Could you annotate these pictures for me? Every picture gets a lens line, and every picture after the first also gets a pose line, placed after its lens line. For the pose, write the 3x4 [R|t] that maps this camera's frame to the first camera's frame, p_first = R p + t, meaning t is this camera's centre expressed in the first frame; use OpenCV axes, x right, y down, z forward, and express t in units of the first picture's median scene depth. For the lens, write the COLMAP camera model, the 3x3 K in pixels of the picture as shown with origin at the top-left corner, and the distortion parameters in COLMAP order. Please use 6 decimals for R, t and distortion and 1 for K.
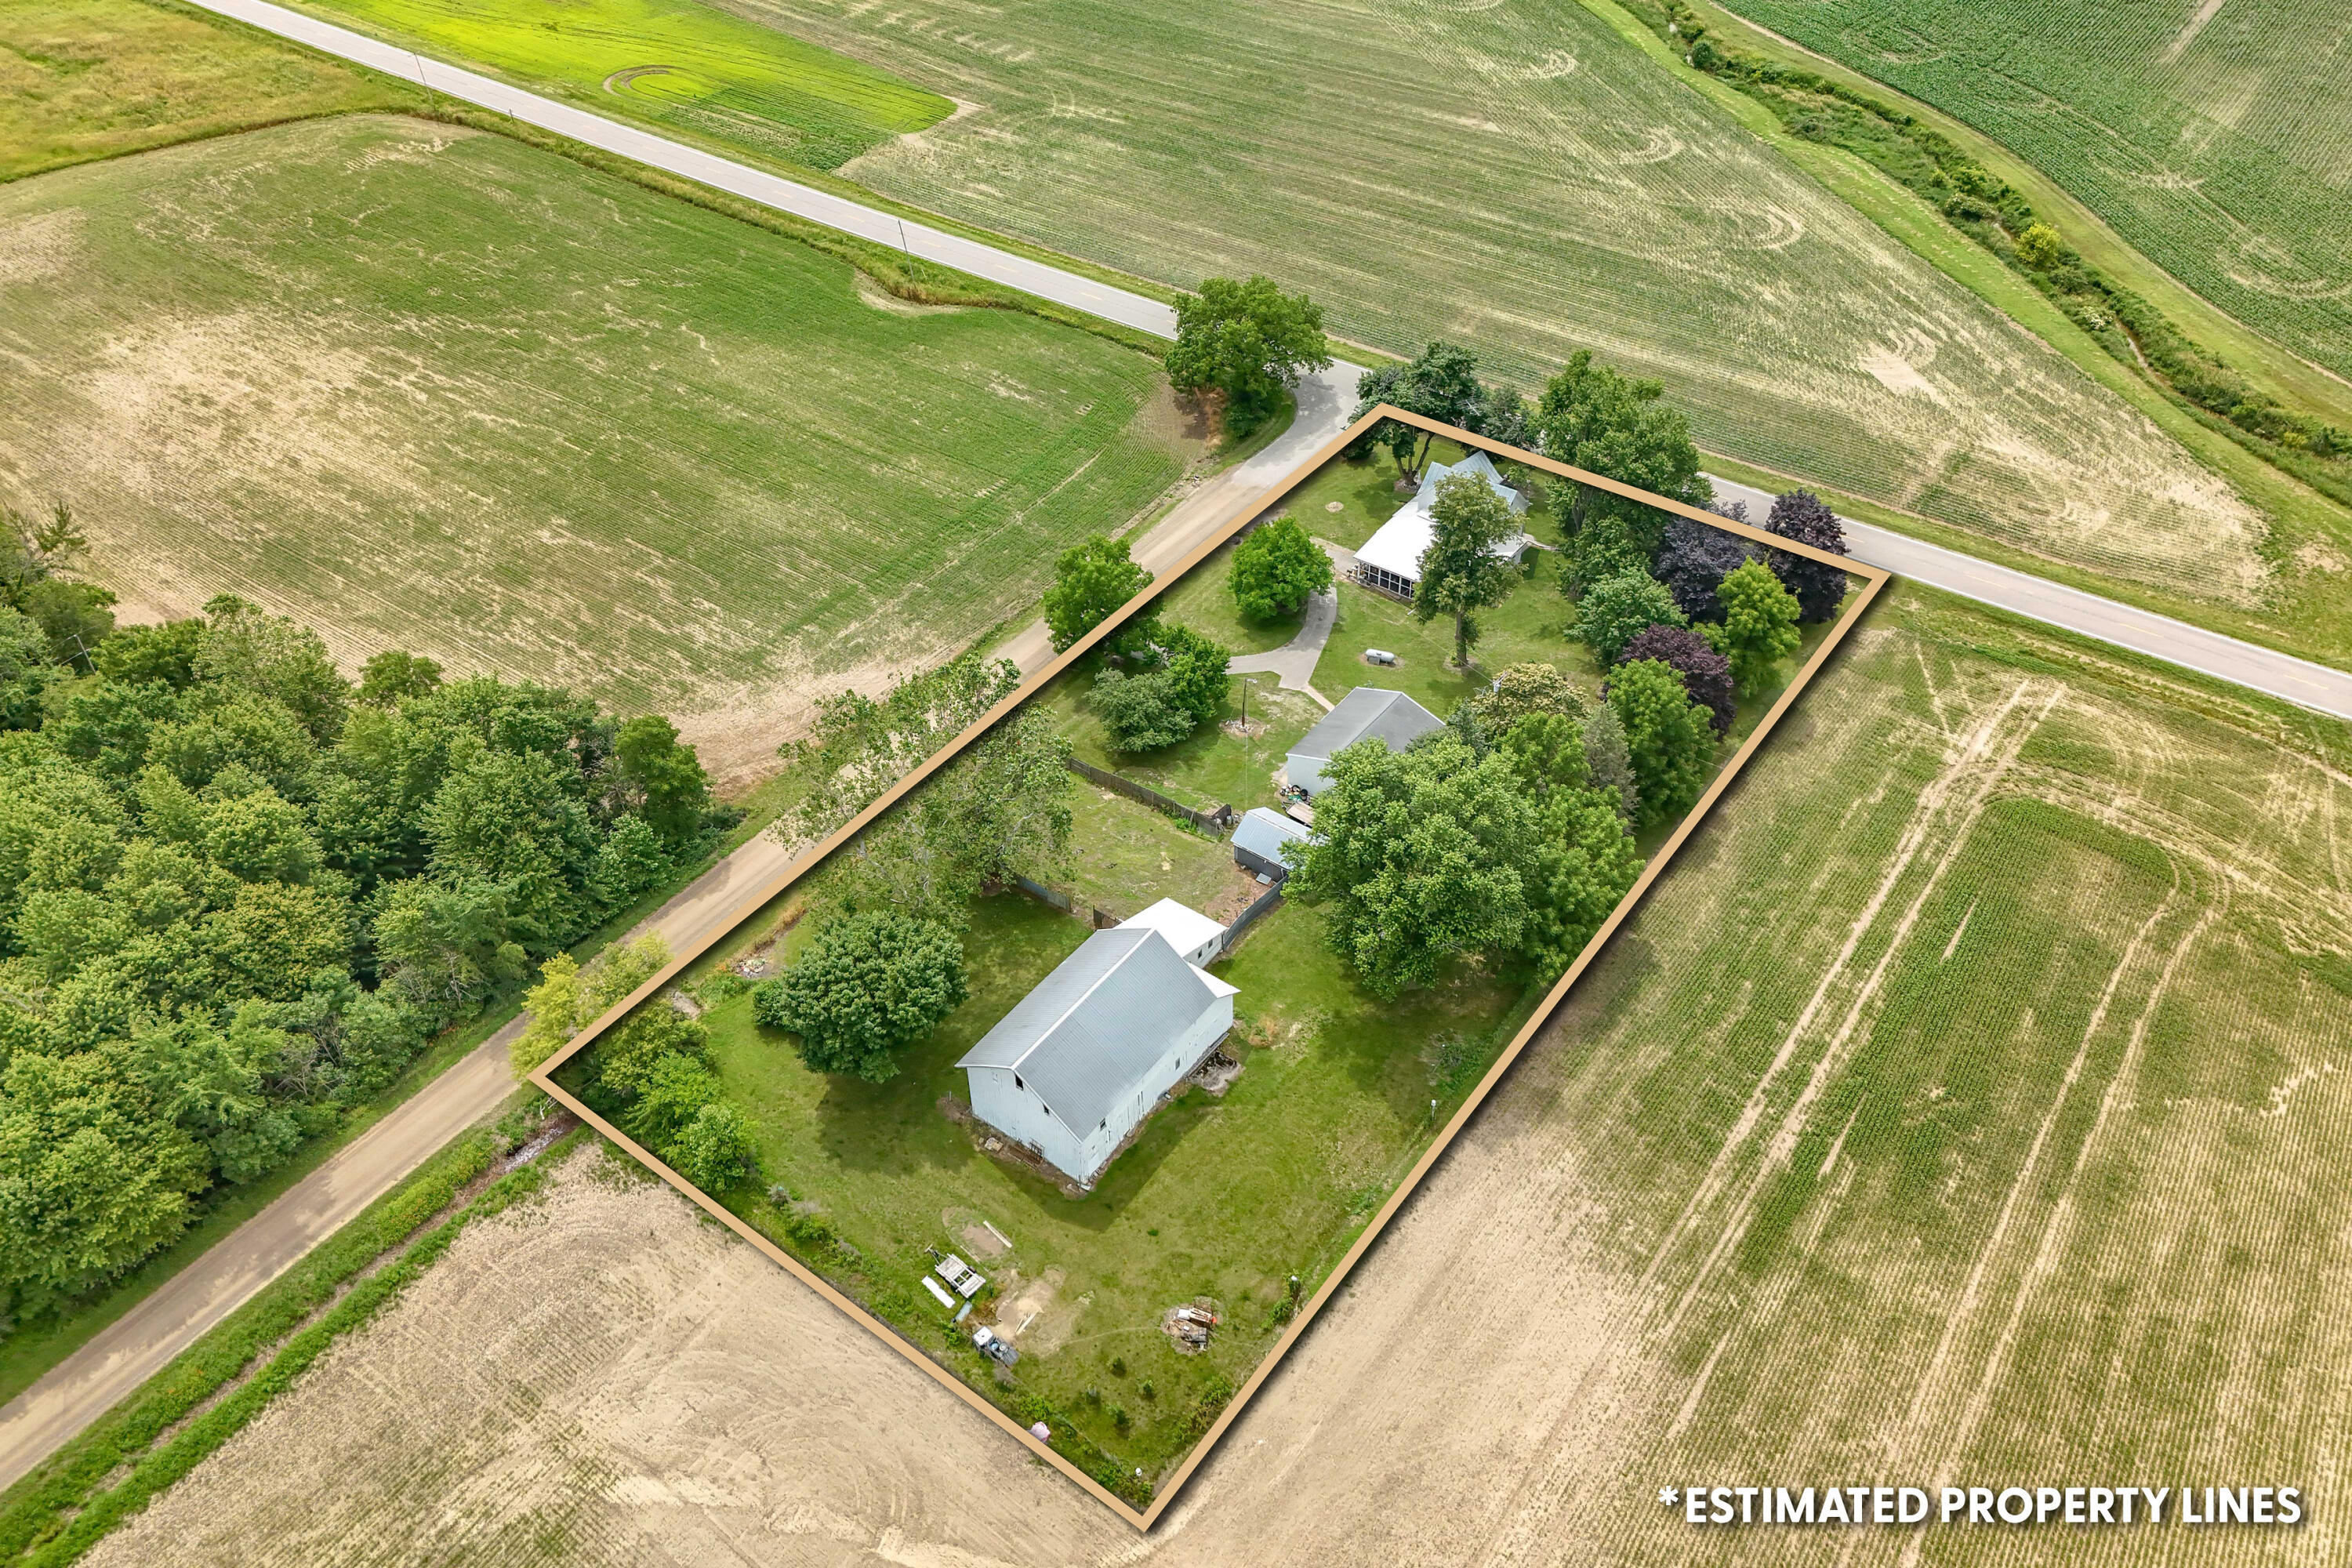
lens RADIAL K [[1775.9, 0, 1163.8], [0, 1775.9, 713.4], [0, 0, 1]] dist [0.071220, -0.055269]
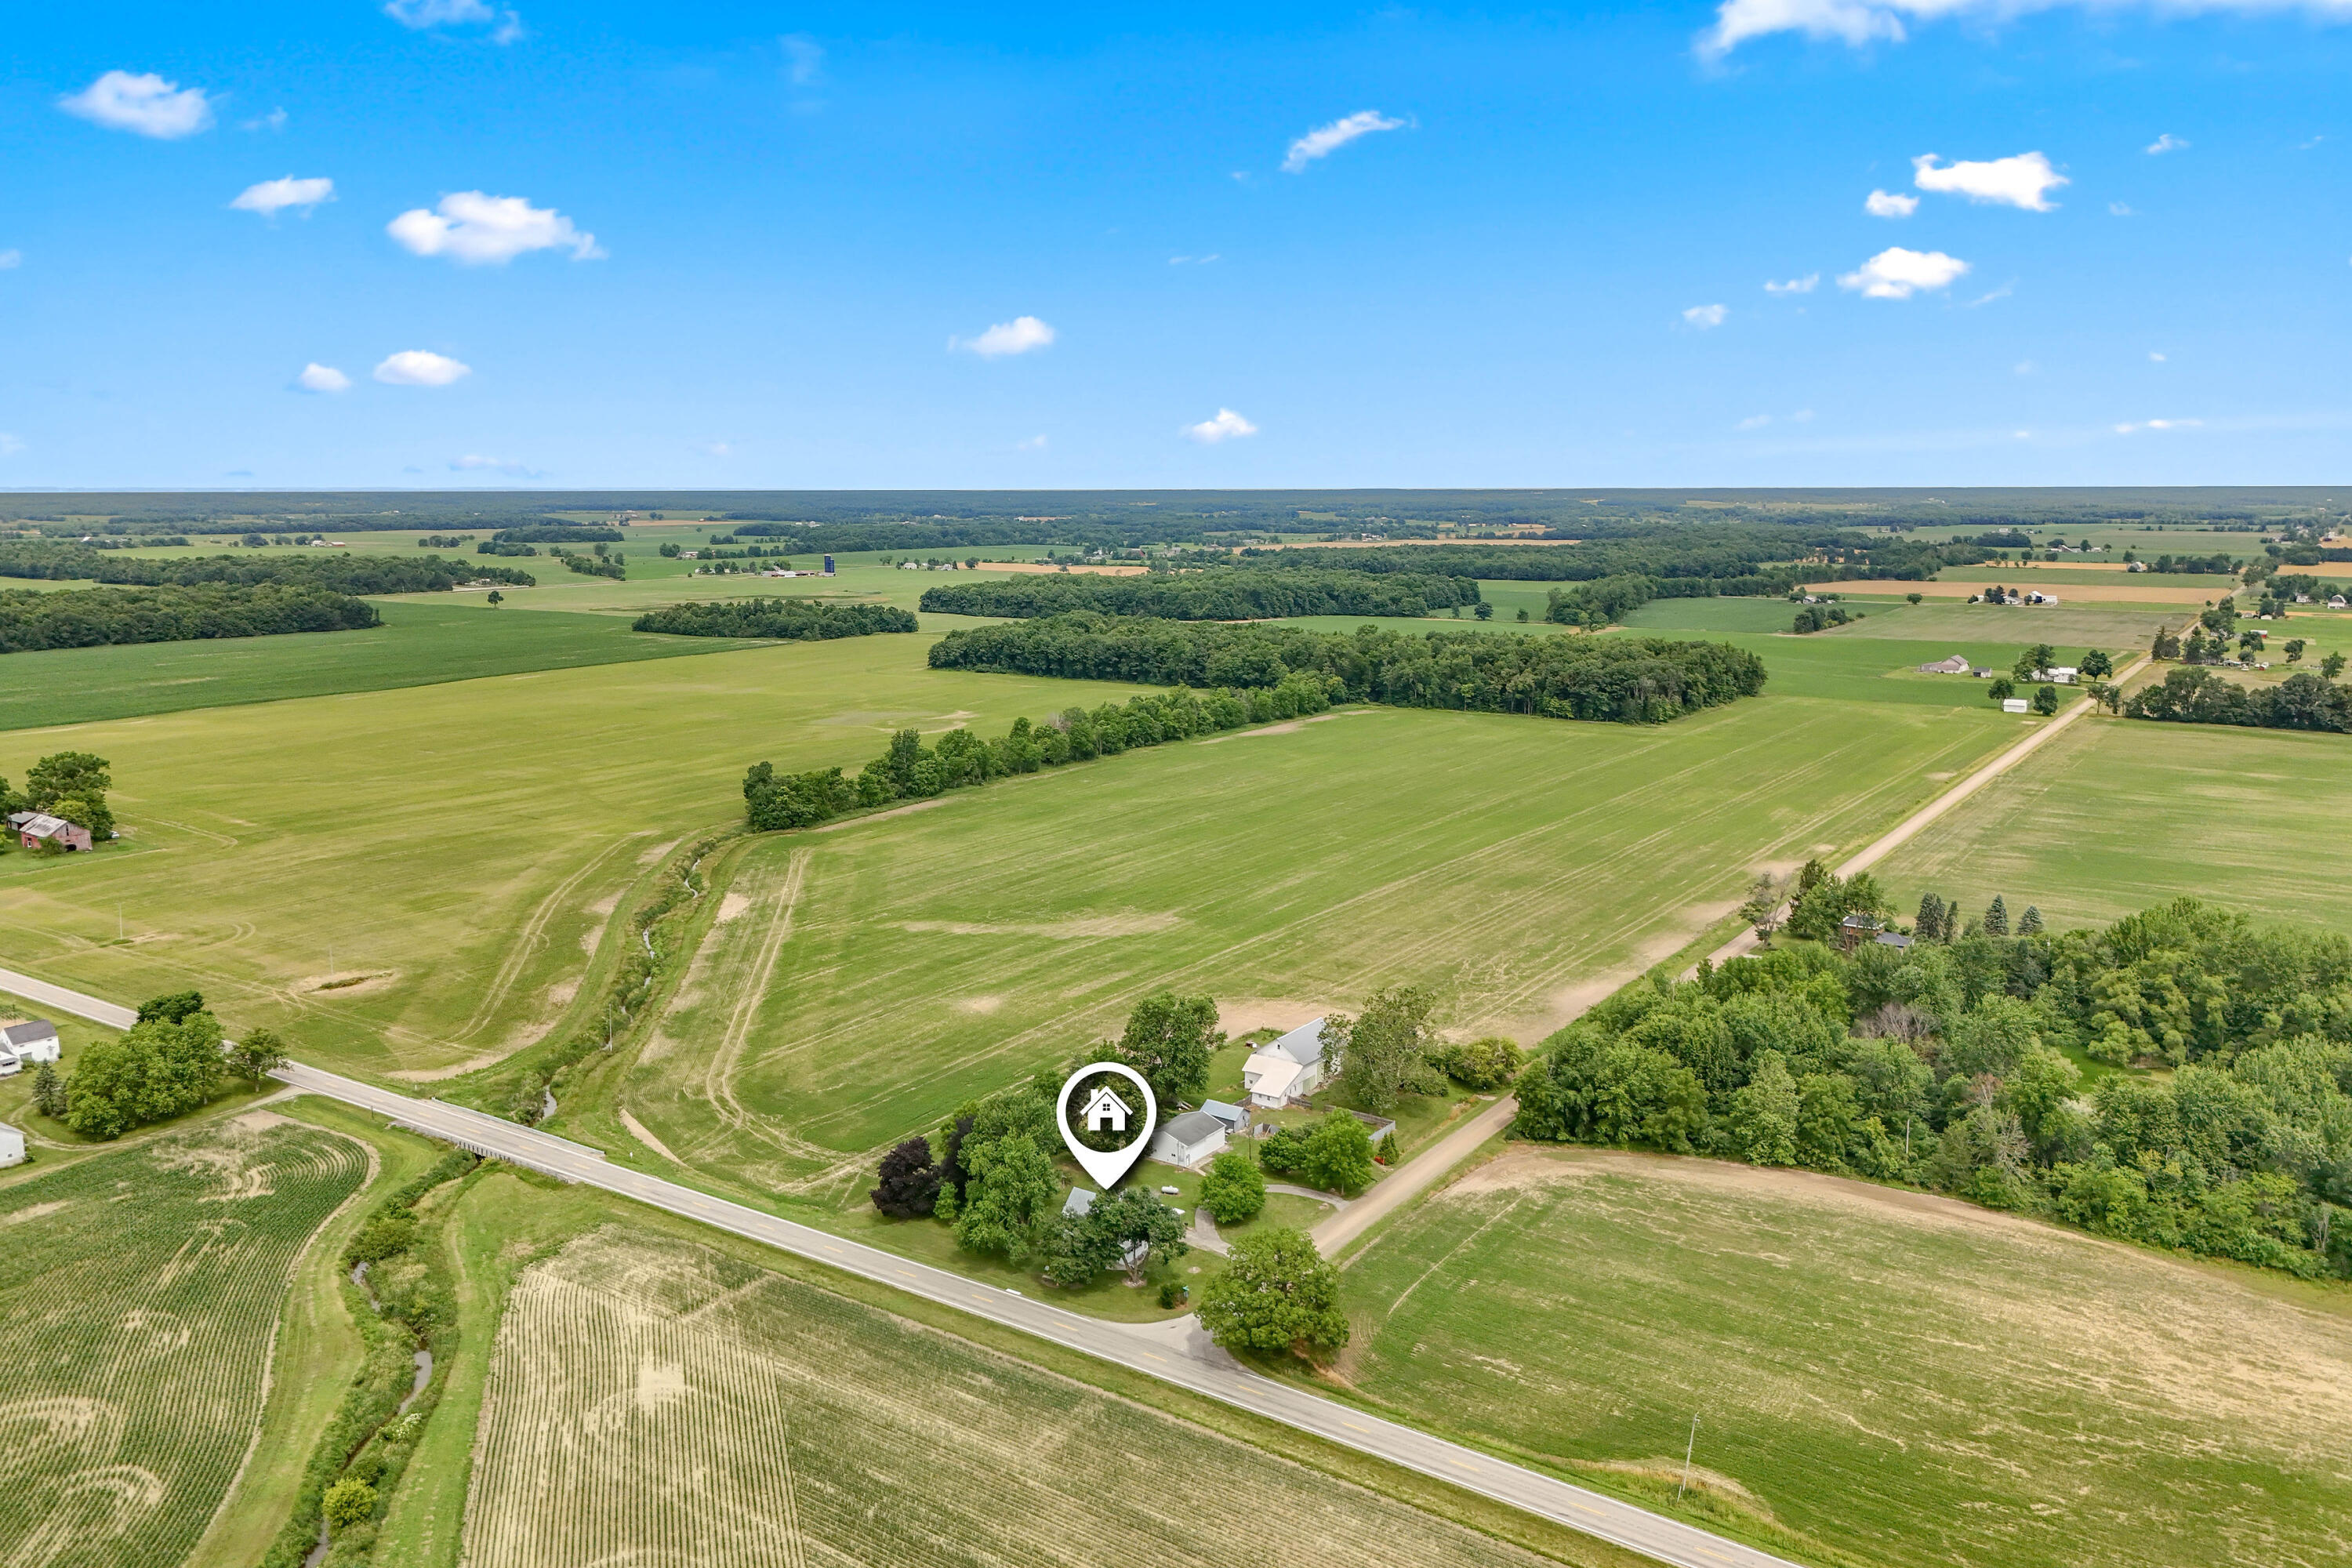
lens RADIAL K [[1728.4, 0, 1178.3], [0, 1728.4, 780.6], [0, 0, 1]] dist [0.109972, -0.124218]
pose [[-0.998857, 0.026866, -0.039540, 0.170909], [-0.012520, 0.651234, 0.758773, -1.517303], [0.046134, 0.758401, -0.650153, 1.785879]]
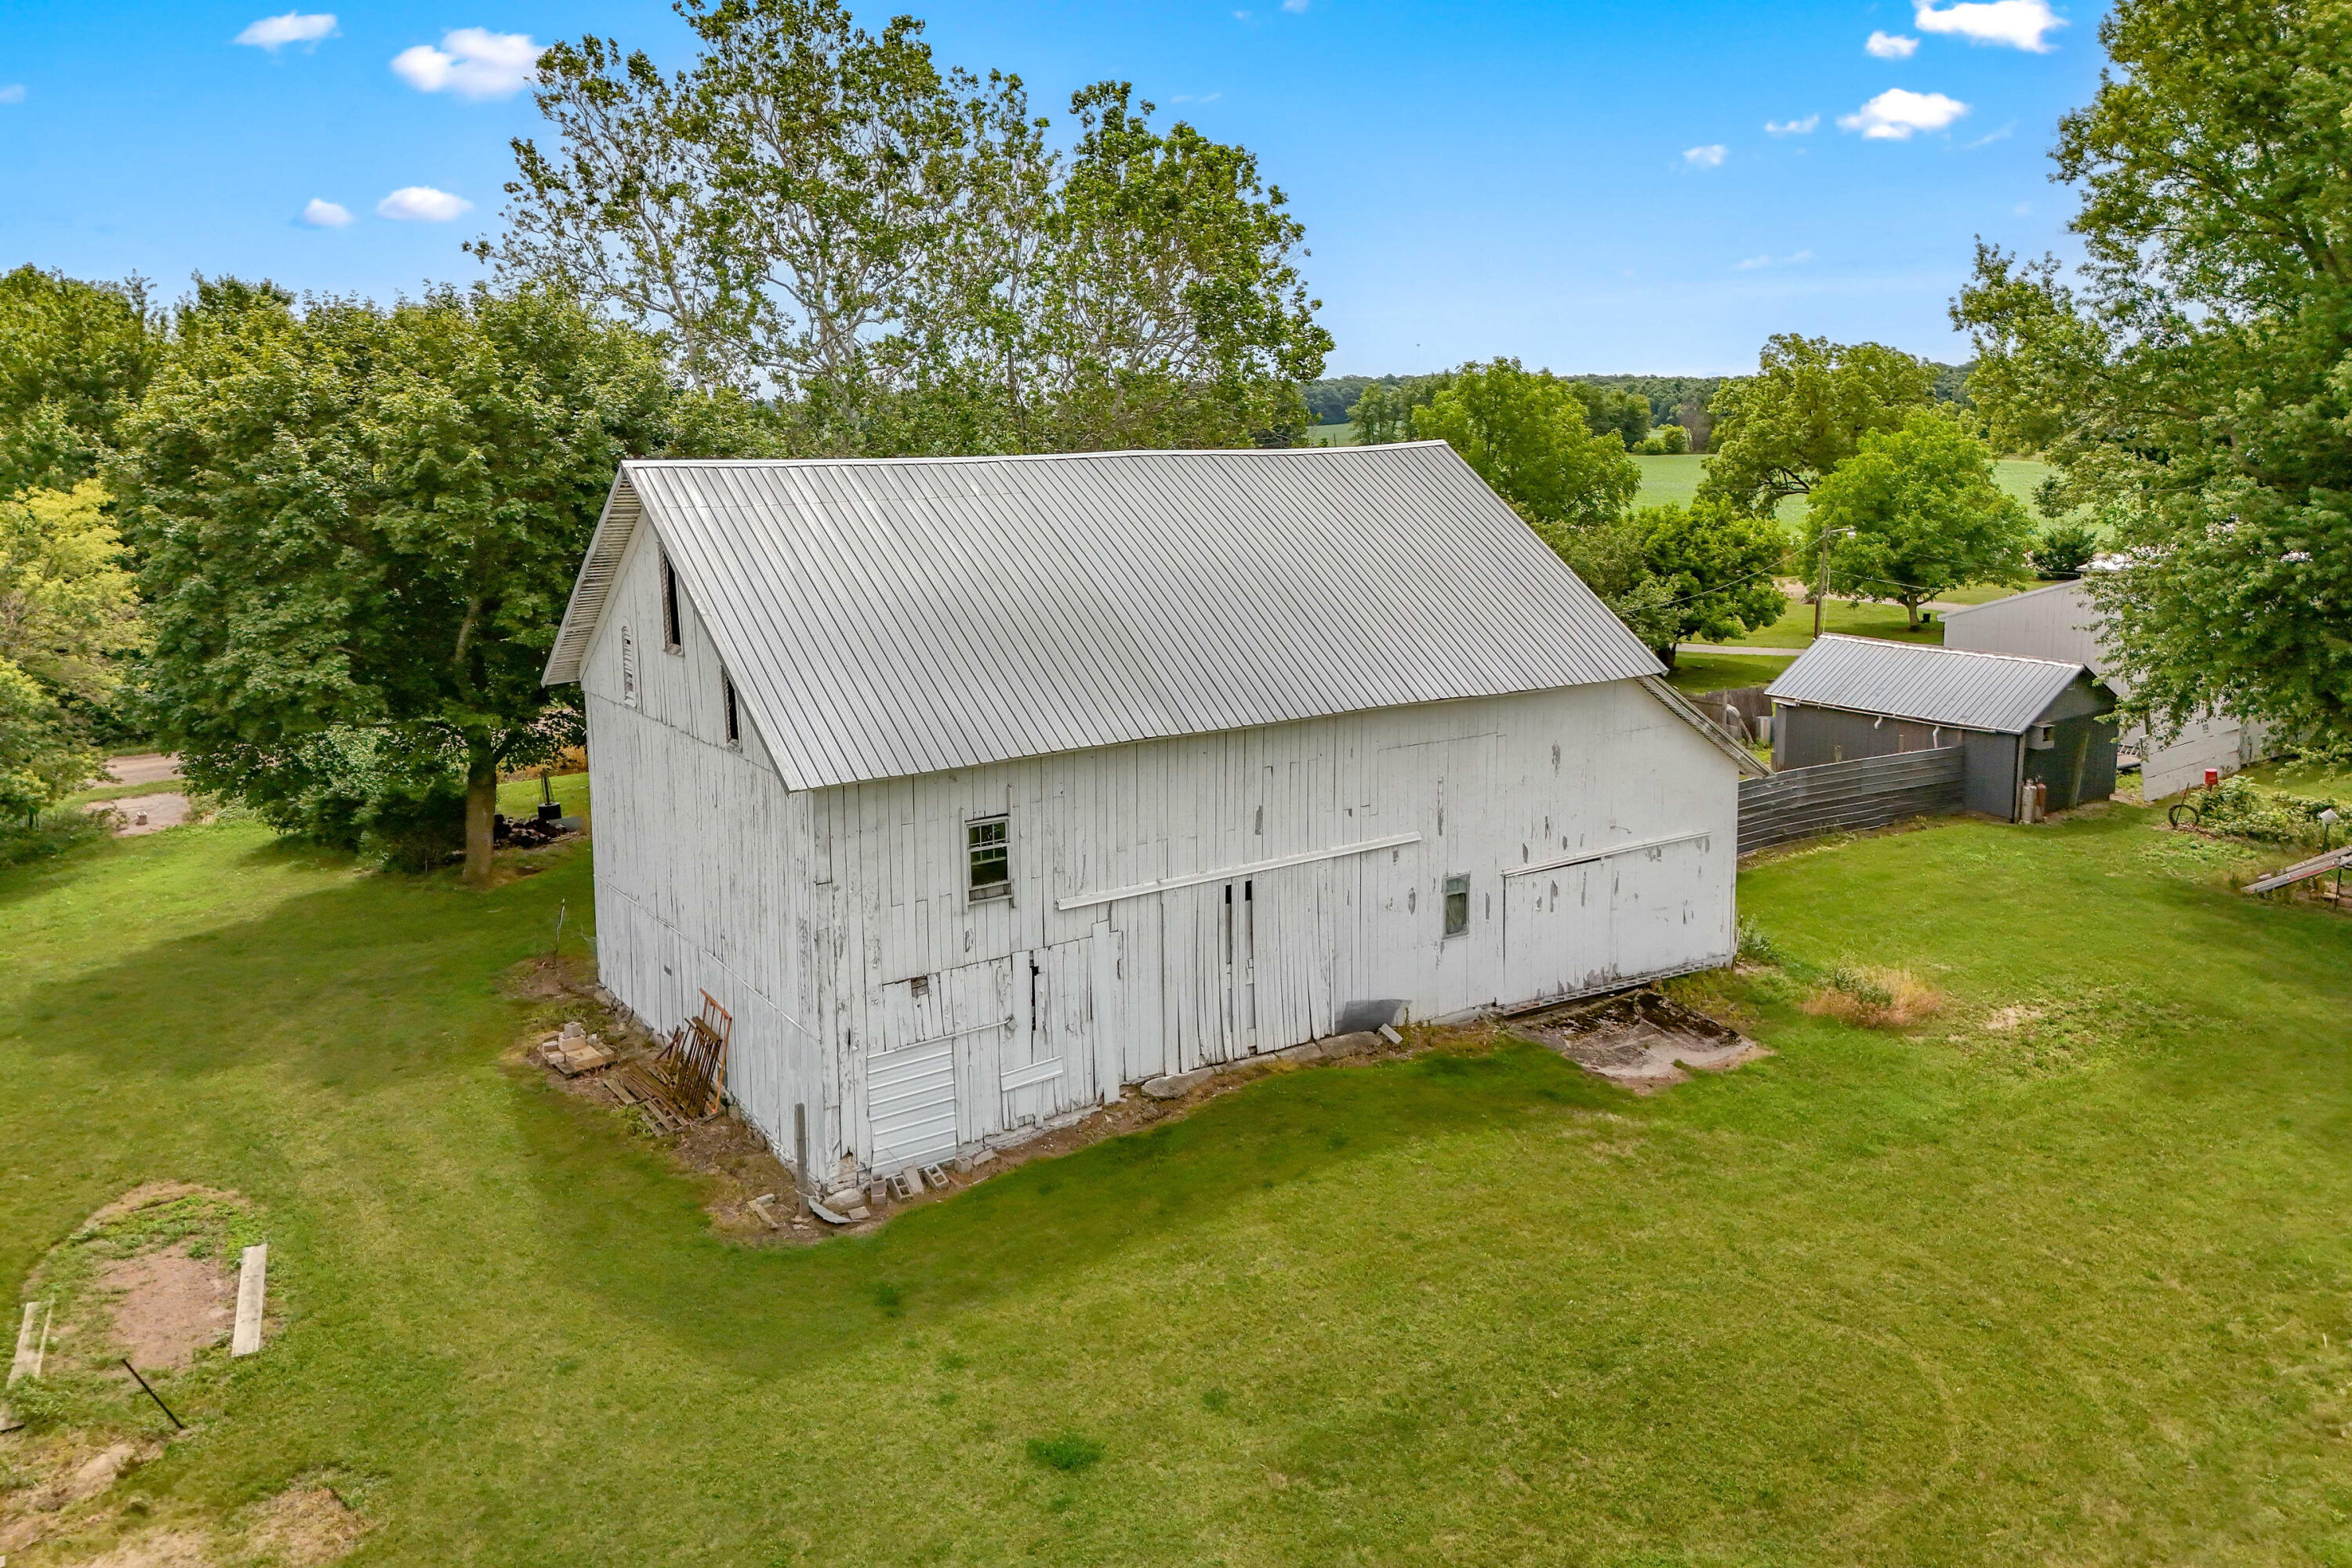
lens RADIAL K [[1736.5, 0, 1167.3], [0, 1736.5, 666.0], [0, 0, 1]] dist [0.070973, -0.052049]
pose [[0.945554, 0.061225, -0.319654, 0.032168], [-0.216924, 0.850745, -0.478725, 0.220863], [0.242634, 0.522001, 0.817706, 0.619647]]
